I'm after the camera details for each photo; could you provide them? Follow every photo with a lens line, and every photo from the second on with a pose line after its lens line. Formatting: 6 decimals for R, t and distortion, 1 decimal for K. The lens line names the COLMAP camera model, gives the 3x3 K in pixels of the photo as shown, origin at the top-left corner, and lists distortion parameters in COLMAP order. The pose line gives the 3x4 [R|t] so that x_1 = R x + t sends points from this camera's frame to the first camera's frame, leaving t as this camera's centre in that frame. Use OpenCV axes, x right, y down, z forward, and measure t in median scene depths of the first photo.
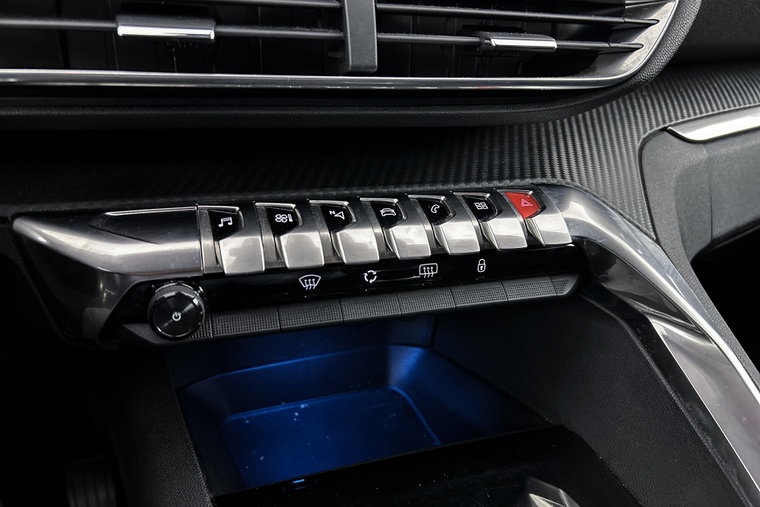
lens RADIAL K [[577.4, 0, 379.3], [0, 577.4, 255.4], [0, 0, 1]] dist [0.056851, -0.069772]
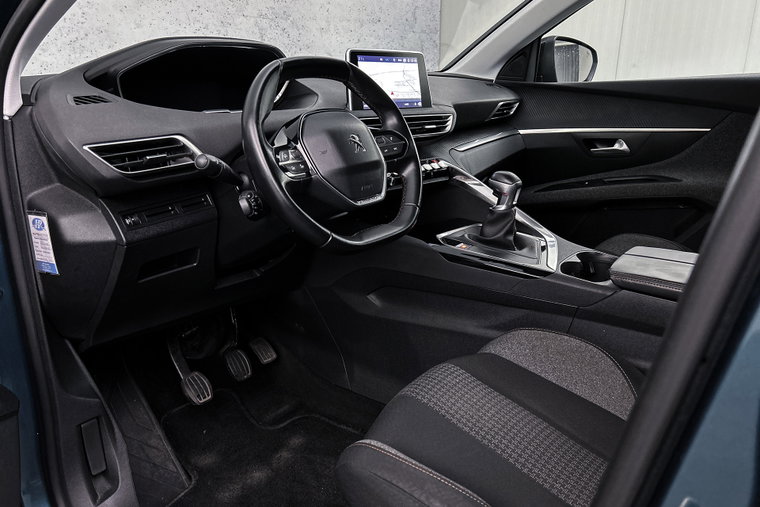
lens RADIAL K [[577.4, 0, 385.8], [0, 577.4, 256.1], [0, 0, 1]] dist [0.056851, -0.069772]
pose [[0.902699, -0.203090, 0.379328, -2.303842], [0.269932, 0.953832, -0.131690, 1.303526], [-0.335070, 0.221269, 0.915843, -3.327434]]
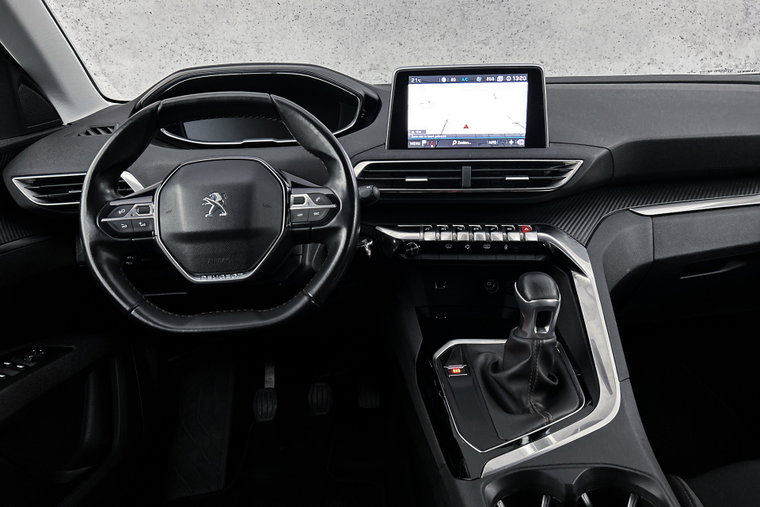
lens RADIAL K [[577.4, 0, 375.5], [0, 577.4, 259.6], [0, 0, 1]] dist [0.056851, -0.069772]
pose [[0.901920, 0.032350, -0.430690, 1.000693], [-0.112744, 0.980251, -0.162473, 0.754489], [0.416928, 0.195095, 0.887755, -2.293973]]
